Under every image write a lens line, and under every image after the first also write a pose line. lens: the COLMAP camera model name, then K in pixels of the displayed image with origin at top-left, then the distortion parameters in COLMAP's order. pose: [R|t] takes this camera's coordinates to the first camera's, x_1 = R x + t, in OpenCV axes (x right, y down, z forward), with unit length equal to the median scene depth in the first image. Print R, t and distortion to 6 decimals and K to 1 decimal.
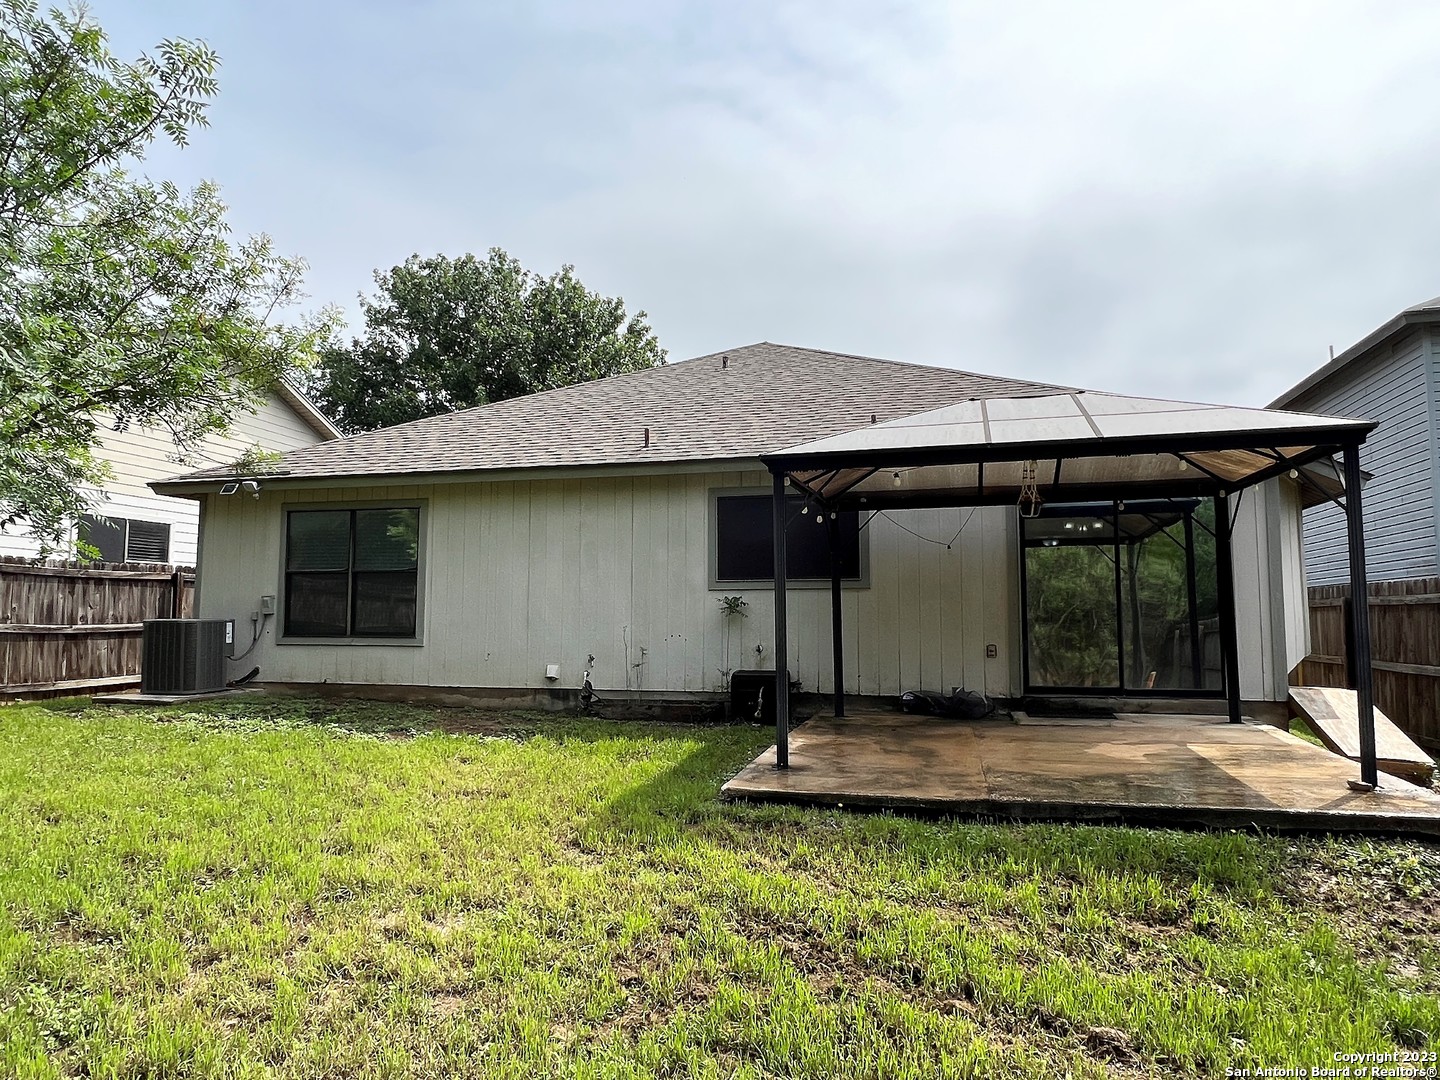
lens RADIAL K [[906.5, 0, 718.0], [0, 906.5, 547.8], [0, 0, 1]] dist [0.003063, 0.006440]
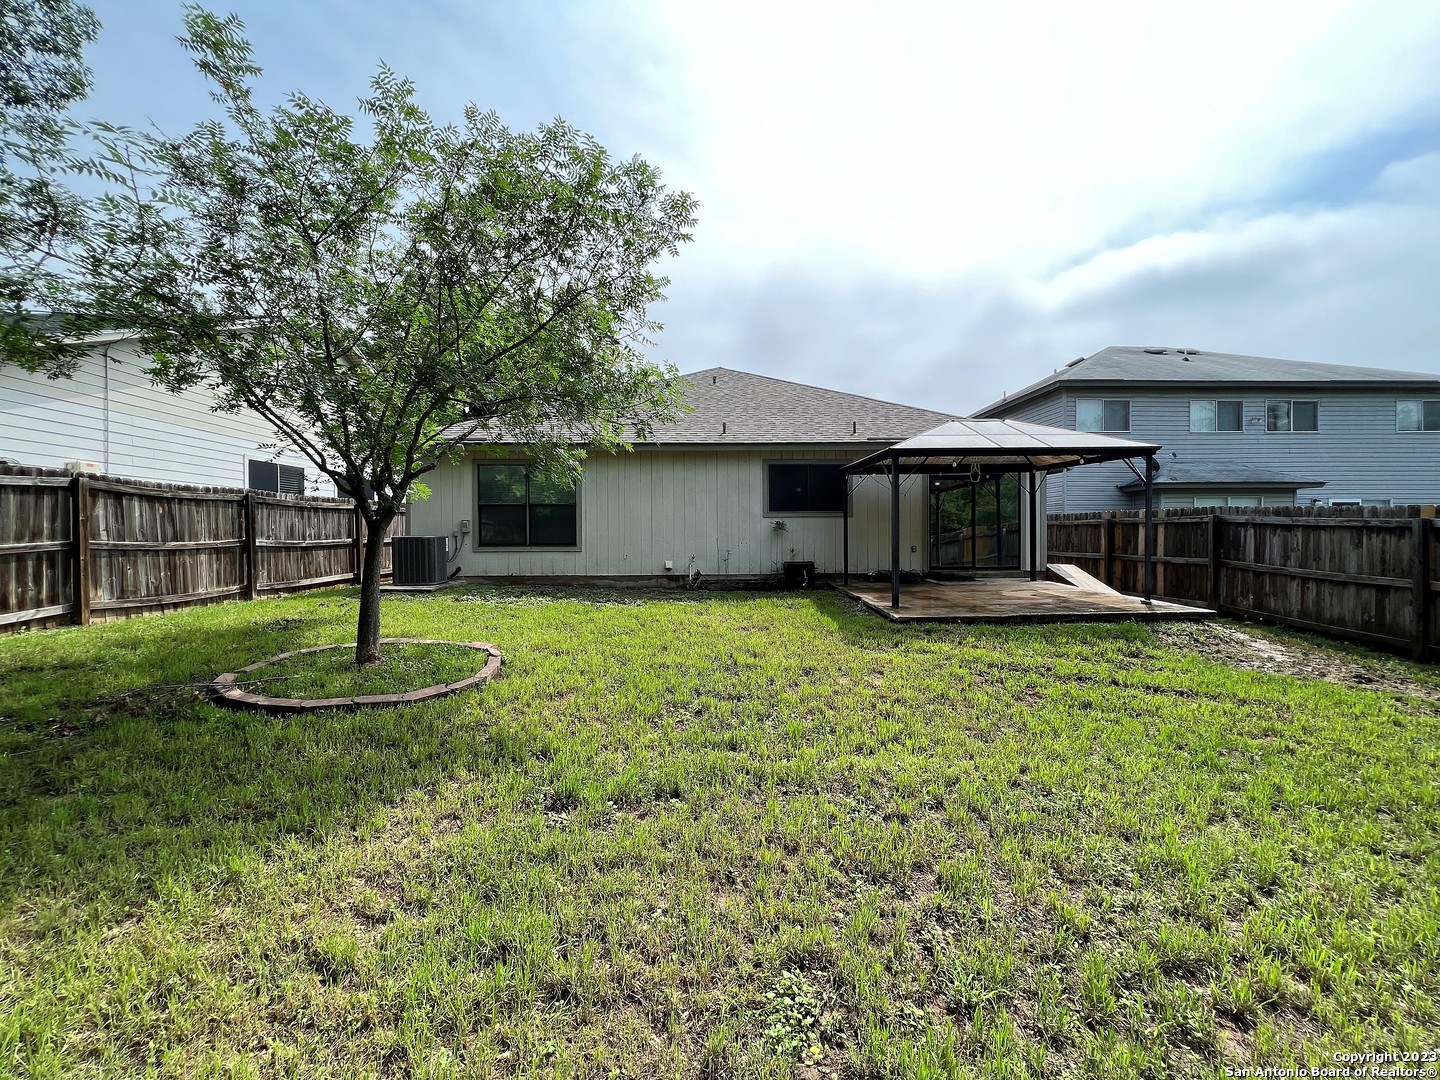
lens RADIAL K [[576.6, 0, 692.8], [0, 576.6, 529.7], [0, 0, 1]] dist [-0.001033, 0.000257]
pose [[0.959342, -0.004292, 0.282214, -0.456367], [-0.015732, 0.997517, 0.068650, -0.004323], [-0.281808, -0.070298, 0.956892, -0.042893]]
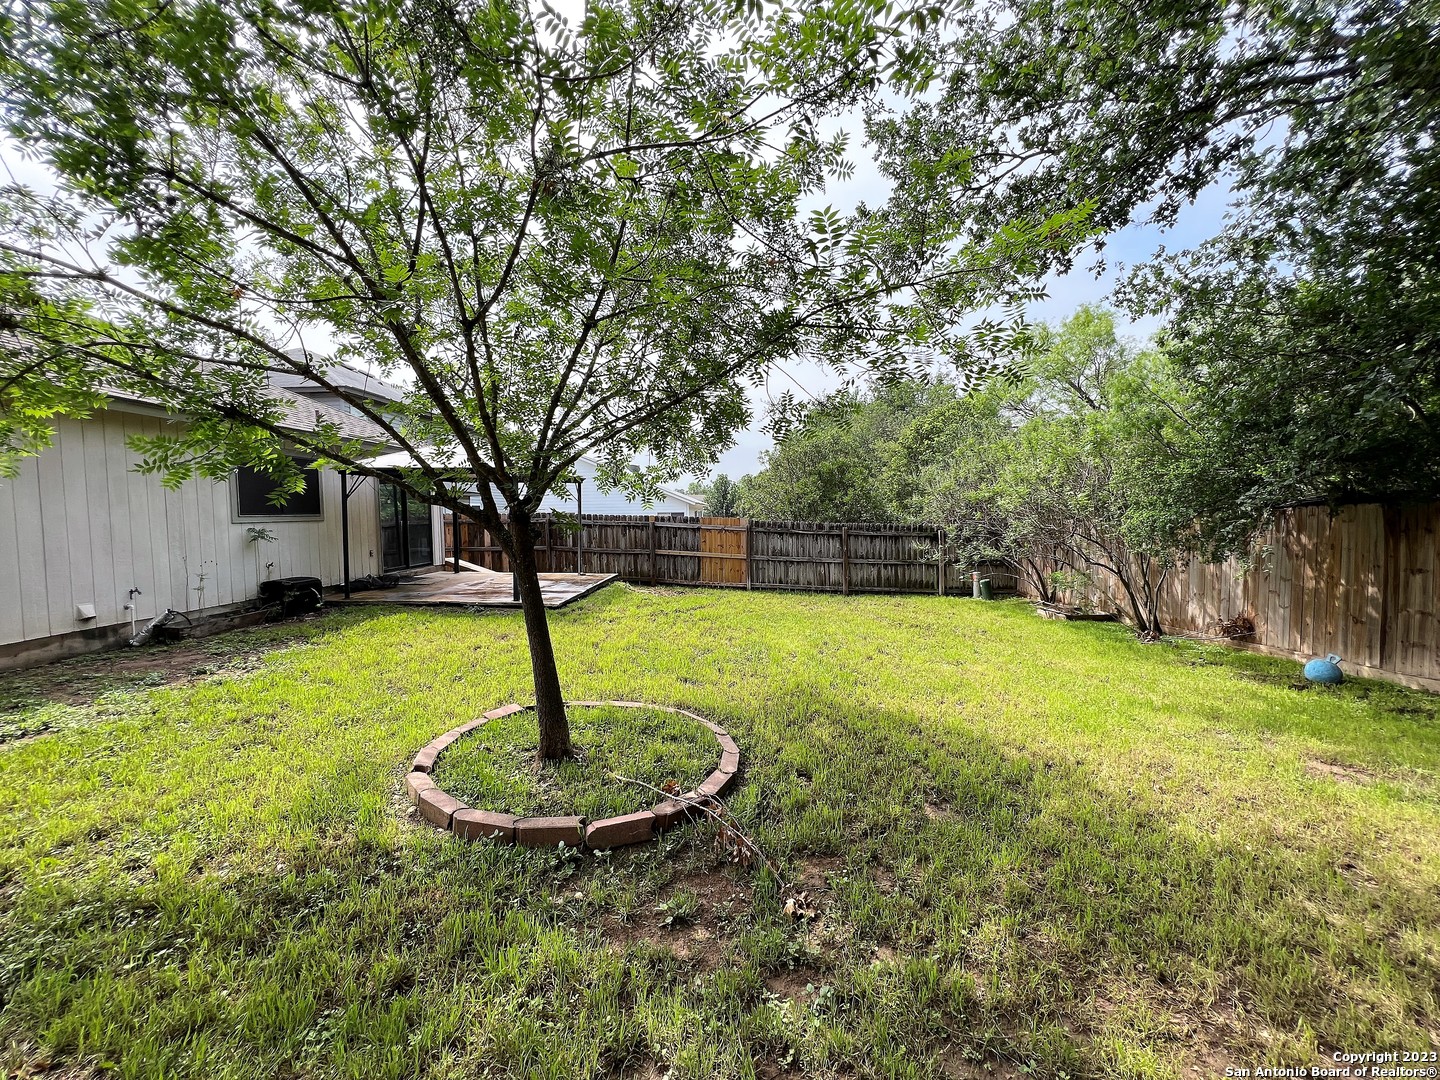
lens RADIAL K [[576.6, 0, 725.9], [0, 576.6, 536.3], [0, 0, 1]] dist [-0.001033, 0.000257]
pose [[-0.224547, -0.039048, 0.973681, -0.941343], [-0.048504, 0.998406, 0.028854, 0.008105], [-0.973255, -0.040749, -0.226083, 0.501949]]
